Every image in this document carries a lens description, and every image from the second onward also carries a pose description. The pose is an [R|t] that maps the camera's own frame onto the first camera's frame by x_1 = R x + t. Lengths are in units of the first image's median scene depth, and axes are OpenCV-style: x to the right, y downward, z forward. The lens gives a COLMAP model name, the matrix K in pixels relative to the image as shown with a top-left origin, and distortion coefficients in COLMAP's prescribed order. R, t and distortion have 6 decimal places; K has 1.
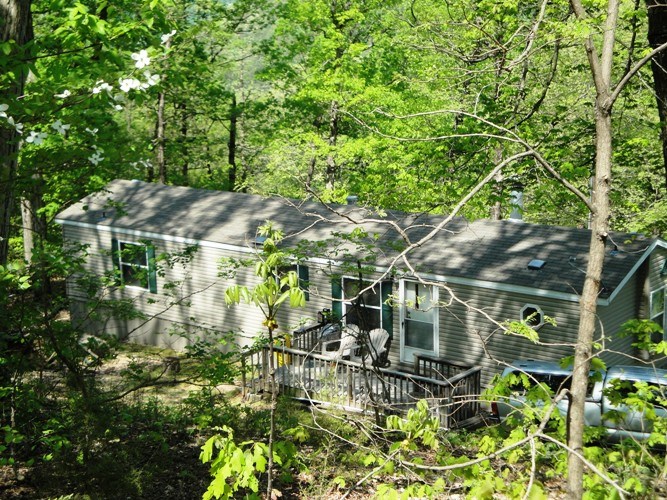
lens RADIAL K [[1088.3, 0, 333.5], [0, 1088.3, 250.0], [0, 0, 1]] dist [0.196581, 0.002732]
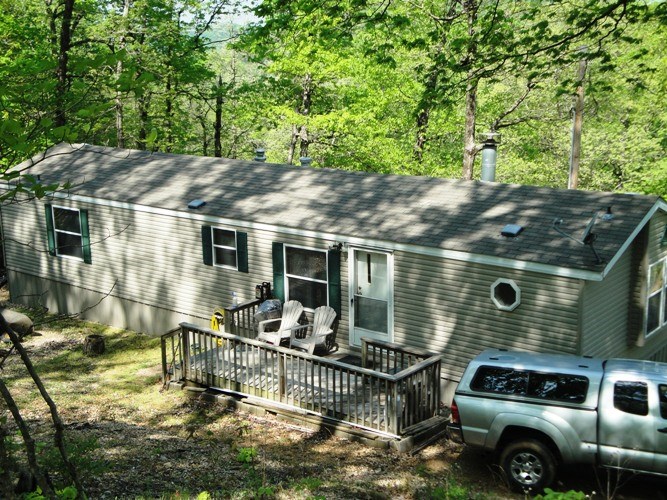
lens RADIAL K [[879.8, 0, 333.8], [0, 879.8, 243.5], [0, 0, 1]] dist [0.061307, 0.100138]
pose [[0.999899, 0.009268, -0.010768, 0.054841], [-0.009183, 0.999927, 0.007909, 0.017552], [0.010840, -0.007809, 0.999911, 0.313845]]
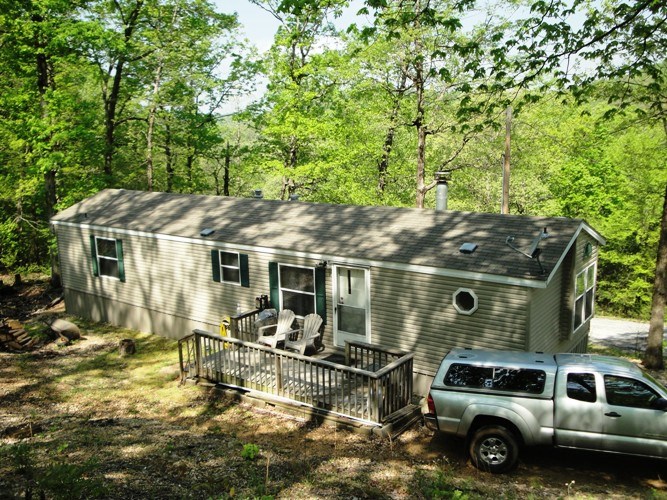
lens RADIAL K [[622.5, 0, 333.5], [0, 622.5, 250.0], [0, 0, 1]] dist [-0.069455, -0.001903]
pose [[0.999661, -0.005484, 0.025435, 0.045800], [0.005968, 0.999802, -0.018989, 0.022750], [-0.025326, 0.019134, 0.999496, 0.407671]]
